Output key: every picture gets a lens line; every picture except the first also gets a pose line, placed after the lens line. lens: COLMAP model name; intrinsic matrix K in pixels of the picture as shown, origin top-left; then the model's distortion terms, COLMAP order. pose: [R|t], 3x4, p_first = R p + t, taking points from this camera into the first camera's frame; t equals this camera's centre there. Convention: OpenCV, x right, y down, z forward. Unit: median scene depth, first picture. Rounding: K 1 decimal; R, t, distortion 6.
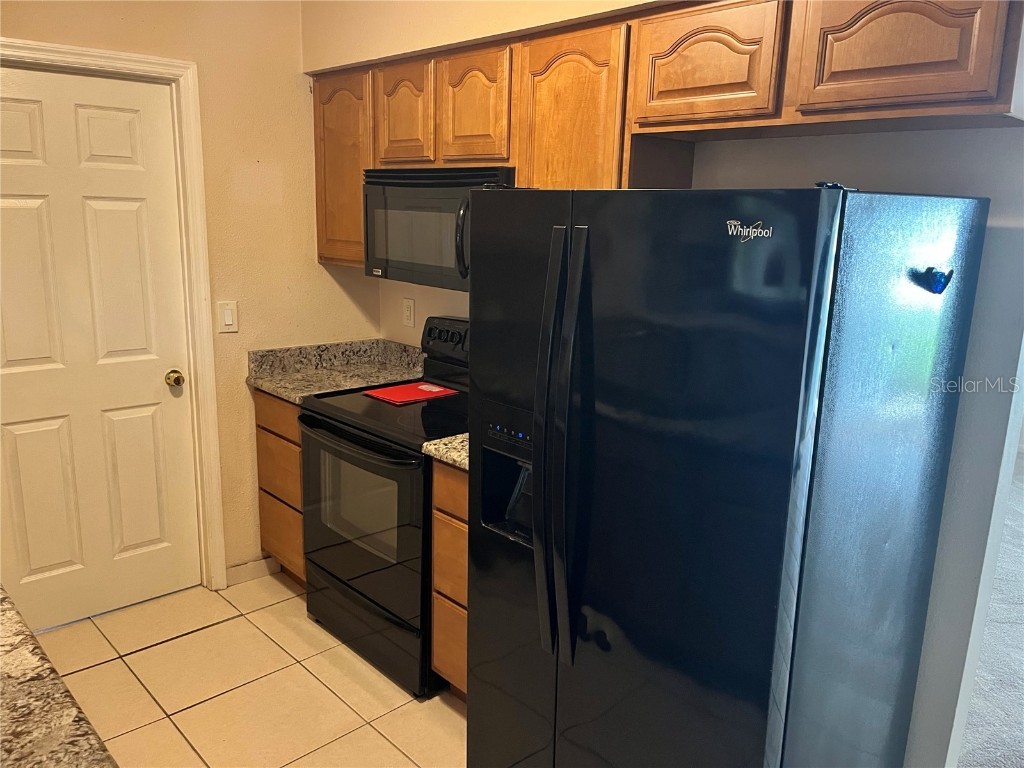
lens RADIAL K [[788.5, 0, 511.5], [0, 788.5, 384.3], [0, 0, 1]] dist [0.037337, -0.025364]
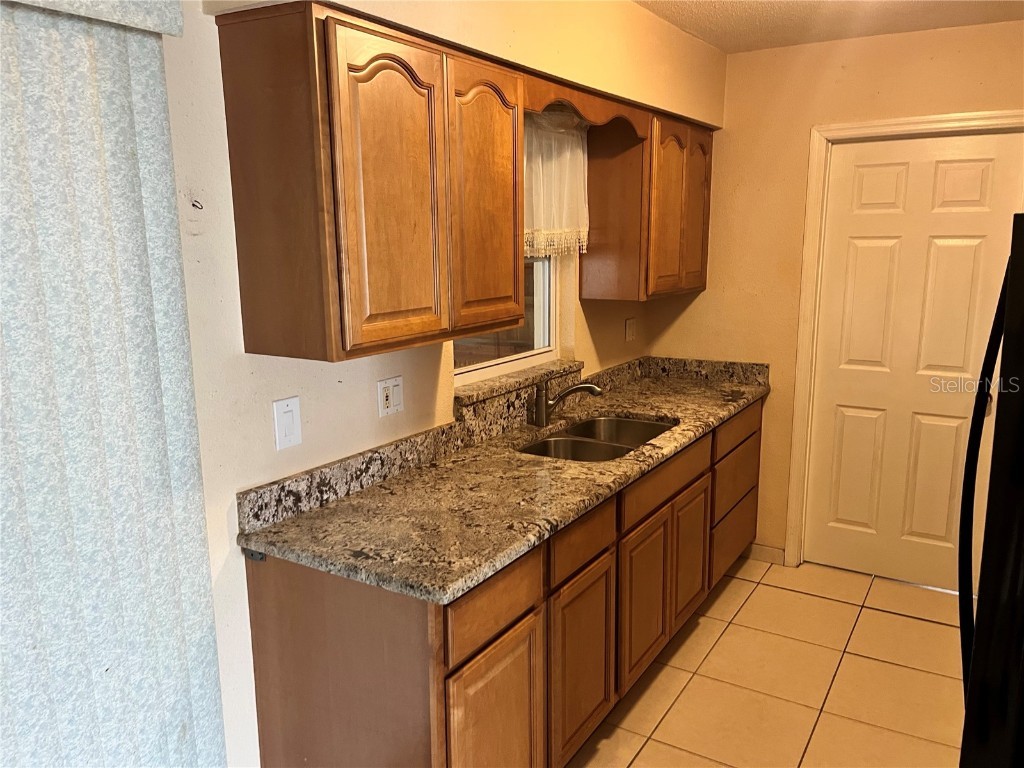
lens RADIAL K [[788.5, 0, 513.0], [0, 788.5, 385.8], [0, 0, 1]] dist [0.037337, -0.025364]
pose [[0.270085, 0.150654, -0.950977, 0.474689], [-0.192115, 0.976254, 0.100096, -0.010546], [0.943475, 0.155662, 0.292615, 0.072614]]
